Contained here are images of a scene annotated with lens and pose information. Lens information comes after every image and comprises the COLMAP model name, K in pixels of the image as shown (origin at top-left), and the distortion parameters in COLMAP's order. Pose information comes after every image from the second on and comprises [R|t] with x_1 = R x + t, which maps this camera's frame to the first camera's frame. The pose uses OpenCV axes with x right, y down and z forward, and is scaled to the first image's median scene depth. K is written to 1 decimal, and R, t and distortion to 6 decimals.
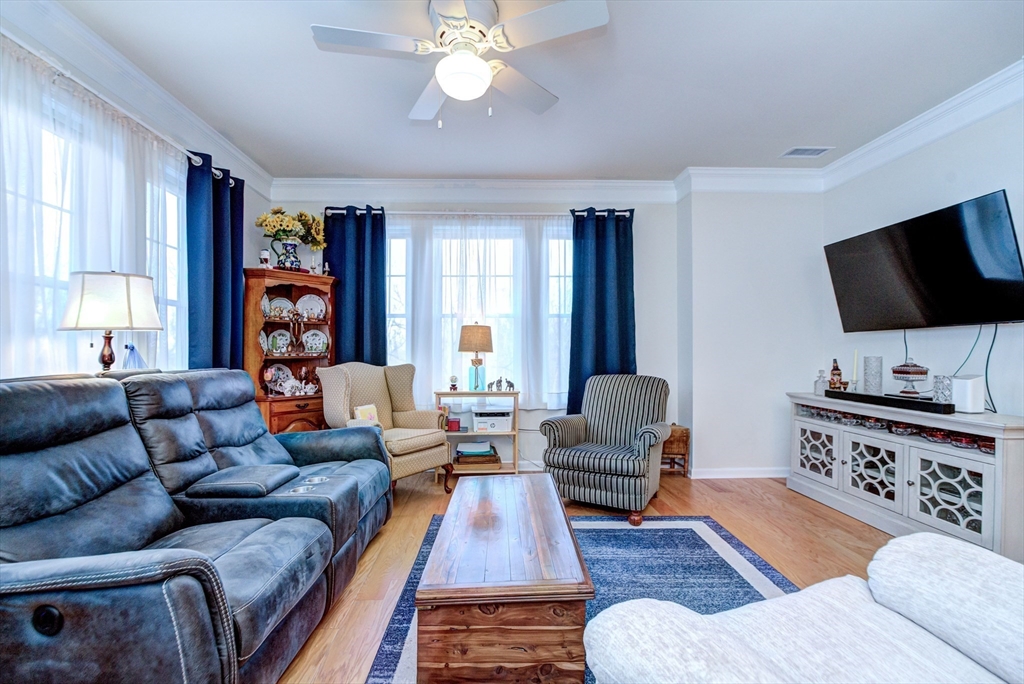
lens RADIAL K [[445.1, 0, 510.5], [0, 445.1, 343.9], [0, 0, 1]] dist [0.000819, -0.002239]
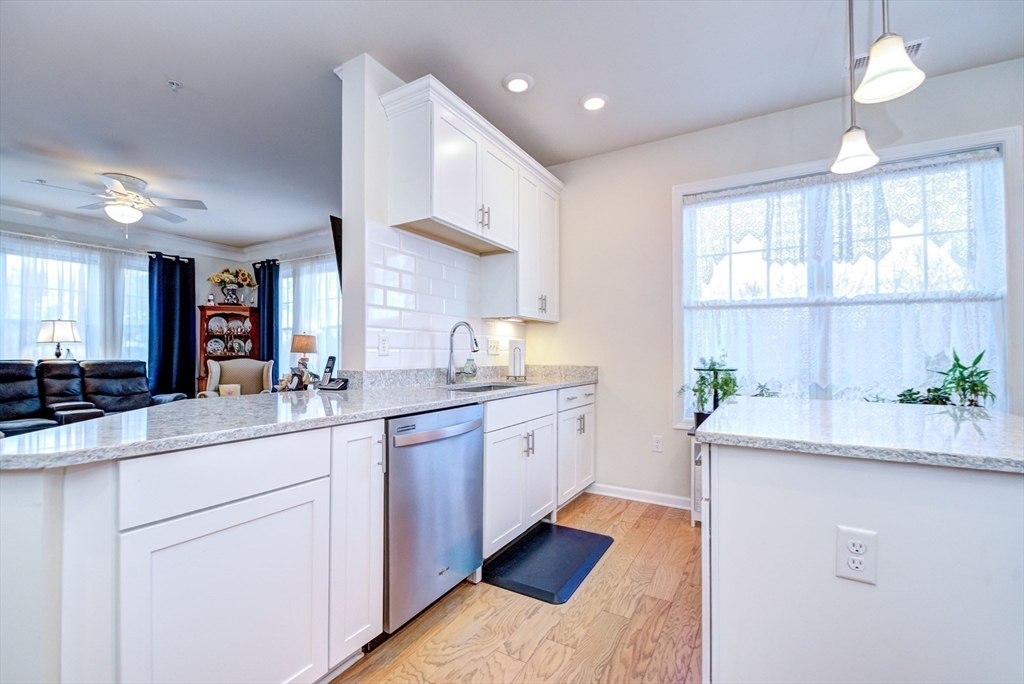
lens RADIAL K [[445.1, 0, 506.8], [0, 445.1, 347.0], [0, 0, 1]] dist [0.000819, -0.002239]
pose [[0.835276, -0.002914, -0.549823, 1.405464], [0.002789, 0.999996, -0.001063, 0.002565], [0.549823, -0.000645, 0.835281, 0.168875]]
